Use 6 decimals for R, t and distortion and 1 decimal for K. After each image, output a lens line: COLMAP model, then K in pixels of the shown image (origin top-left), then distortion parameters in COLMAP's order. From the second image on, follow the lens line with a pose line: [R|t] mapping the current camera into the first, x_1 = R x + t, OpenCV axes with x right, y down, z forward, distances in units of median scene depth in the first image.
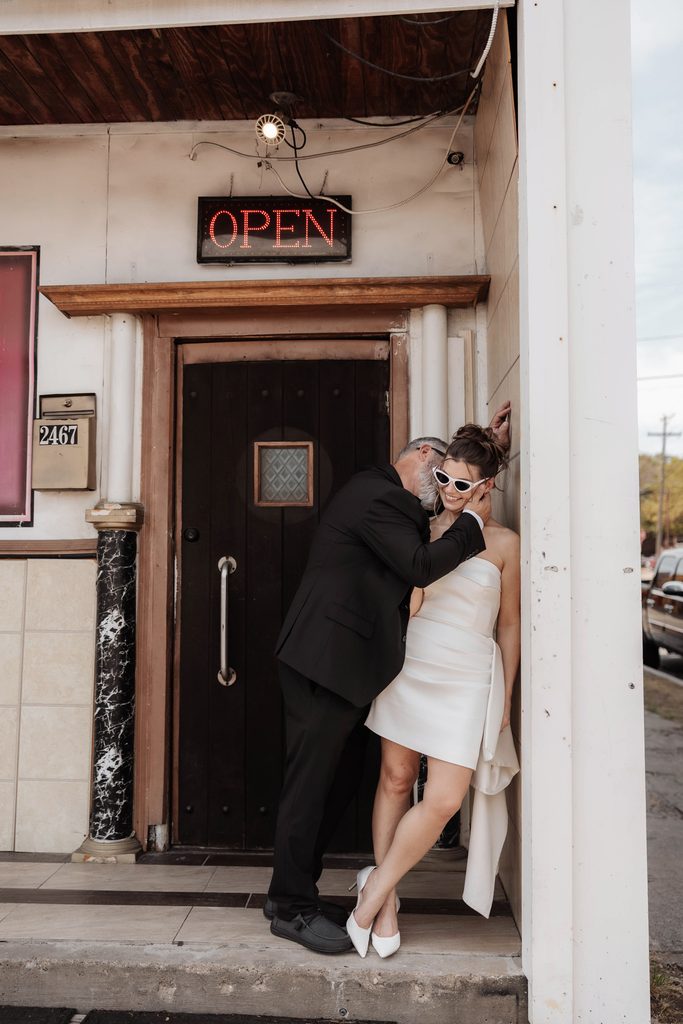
lens RADIAL K [[848.8, 0, 339.9], [0, 848.8, 501.8], [0, 0, 1]] dist [-0.015250, -0.004783]
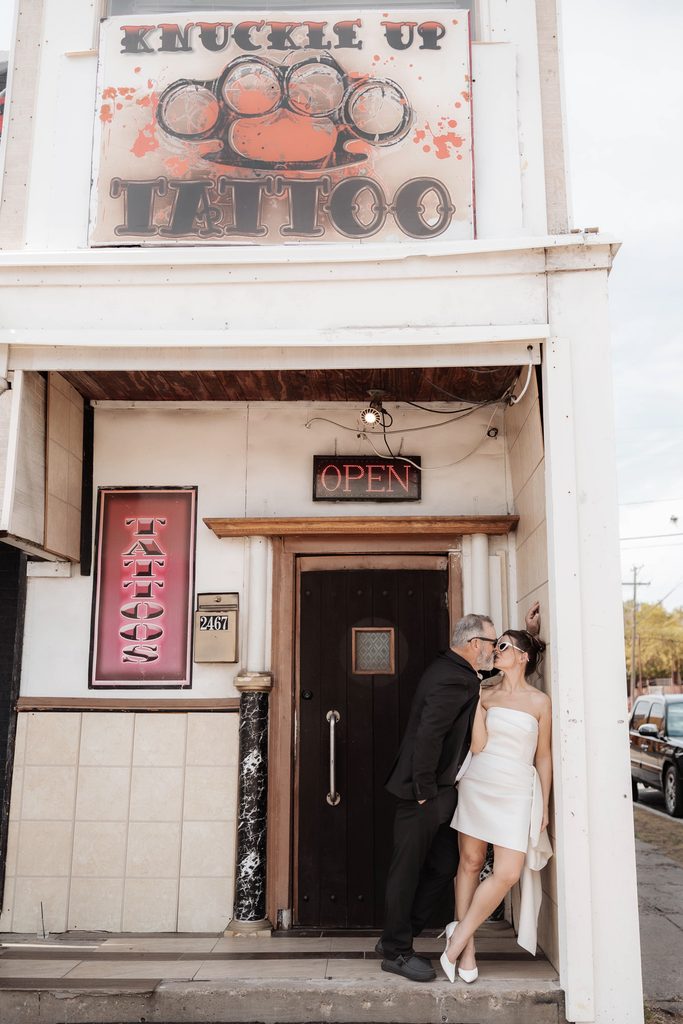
lens RADIAL K [[897.7, 0, 342.2], [0, 897.7, 548.6], [0, 0, 1]] dist [-0.009821, 0.003596]
pose [[0.998645, 0.005865, 0.051700, -0.198474], [-0.000873, 0.995376, -0.096054, -0.059131], [-0.052025, 0.095879, 0.994033, -0.496758]]
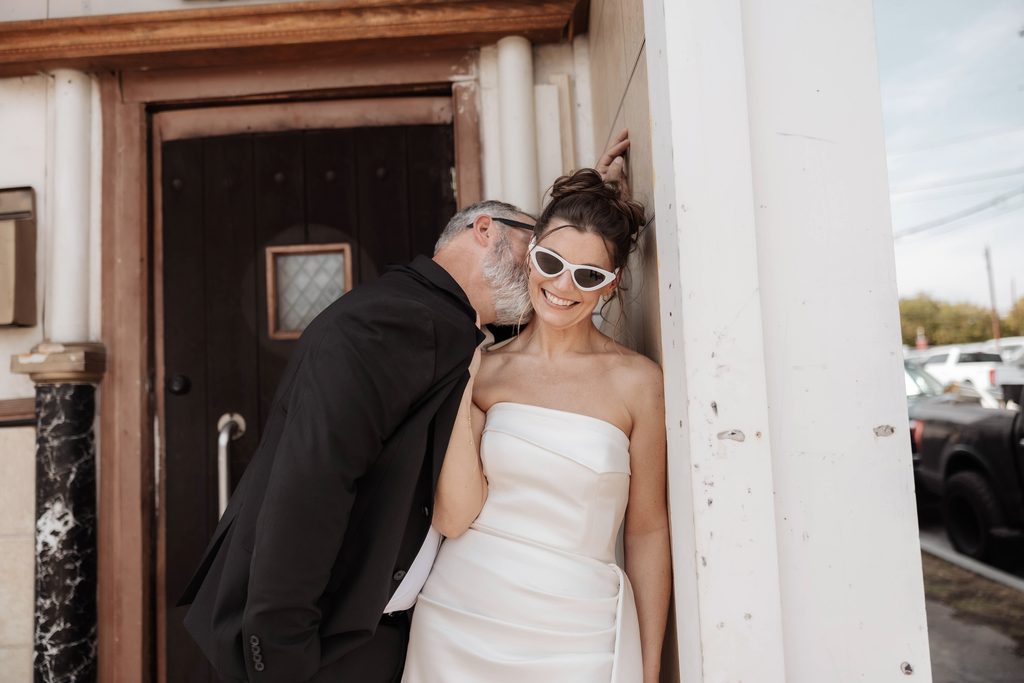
lens RADIAL K [[669.0, 0, 513.5], [0, 669.0, 322.9], [0, 0, 1]] dist [-0.002265, -0.000628]
pose [[0.998556, -0.042373, 0.033021, 0.083078], [0.043046, 0.998874, -0.019926, 0.011388], [-0.032140, 0.021318, 0.999256, 0.453161]]
